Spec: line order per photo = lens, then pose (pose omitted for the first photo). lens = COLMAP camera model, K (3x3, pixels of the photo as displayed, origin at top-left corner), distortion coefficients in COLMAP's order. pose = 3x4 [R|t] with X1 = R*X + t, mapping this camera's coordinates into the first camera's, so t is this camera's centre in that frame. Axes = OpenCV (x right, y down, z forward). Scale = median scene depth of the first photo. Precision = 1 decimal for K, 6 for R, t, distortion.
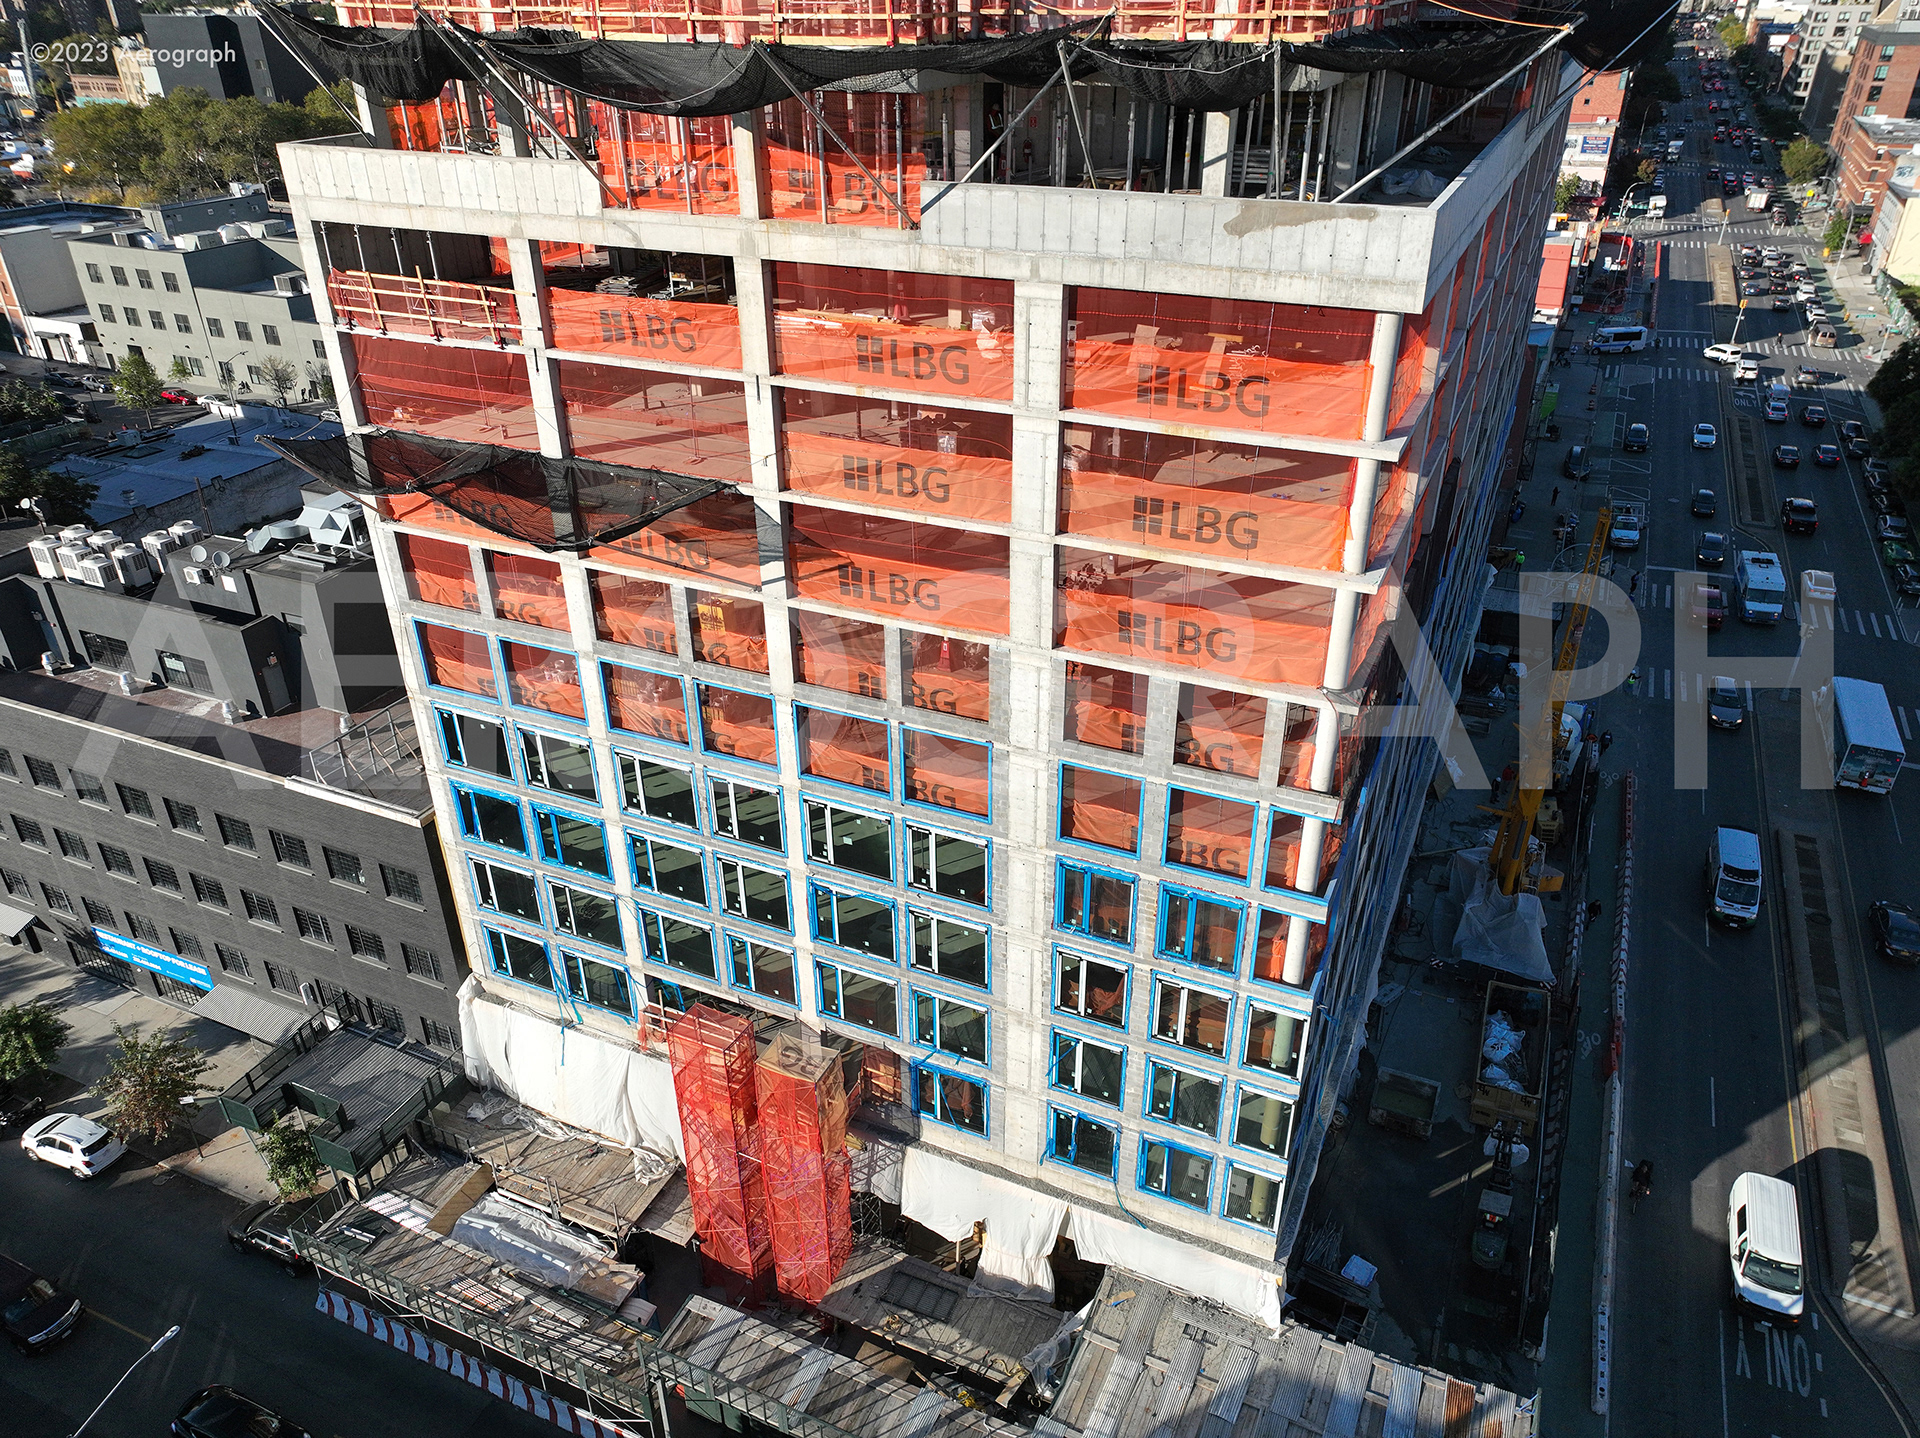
lens RADIAL K [[1355.9, 0, 968.3], [0, 1355.9, 722.3], [0, 0, 1]] dist [0.001120, 0.017183]
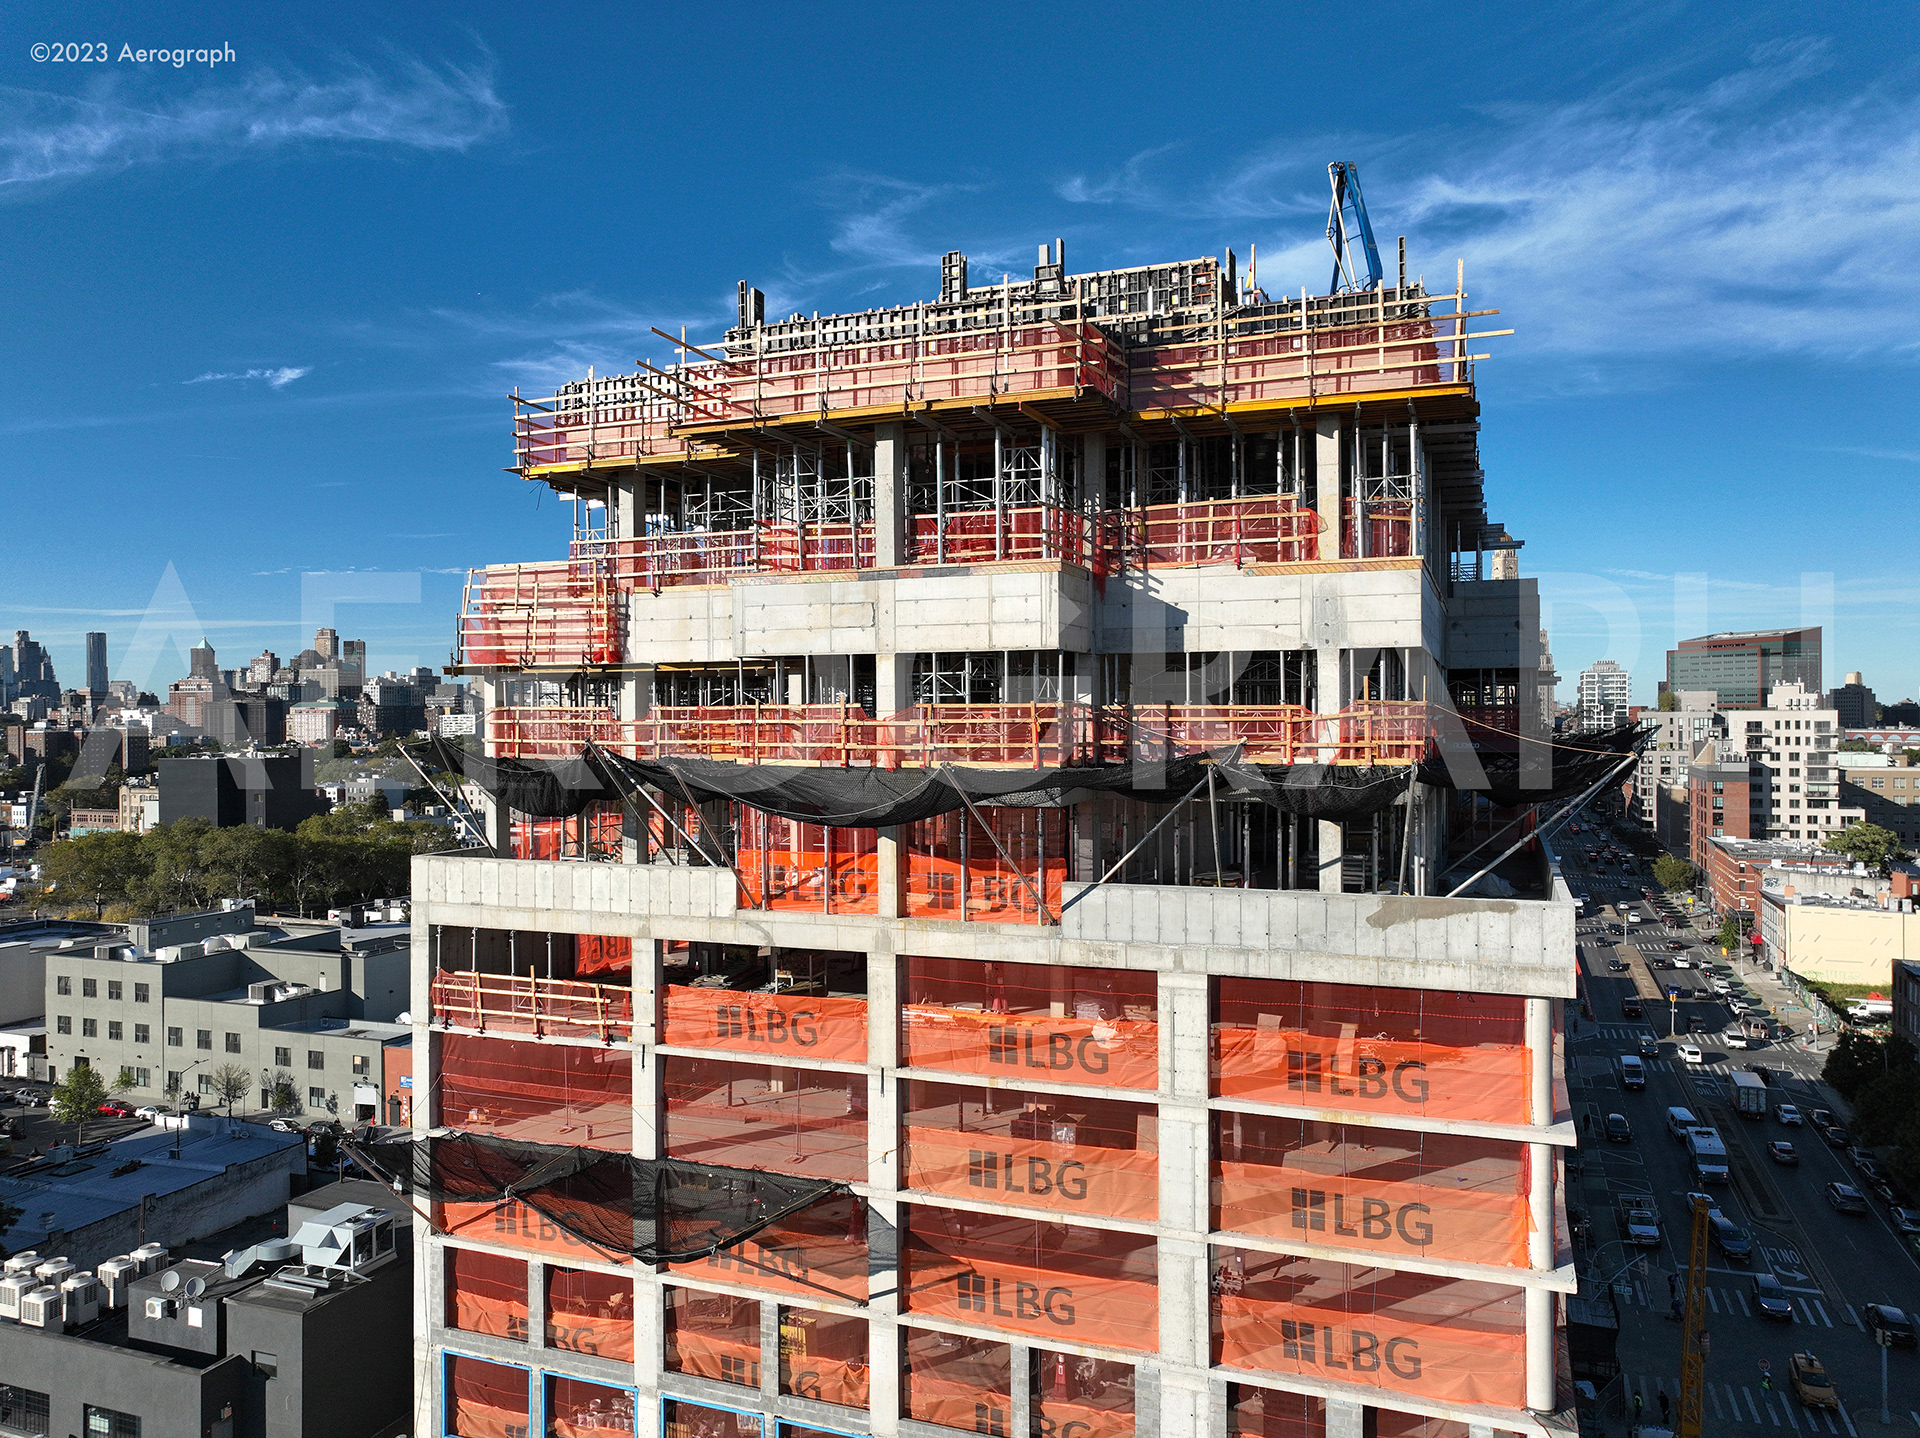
lens RADIAL K [[1355.9, 0, 962.5], [0, 1355.9, 720.7], [0, 0, 1]] dist [0.001120, 0.017183]
pose [[0.998537, 0.001004, 0.054060, -0.138106], [0.025346, 0.874473, -0.484412, 0.002447], [-0.047760, 0.485074, 0.873168, 0.012053]]
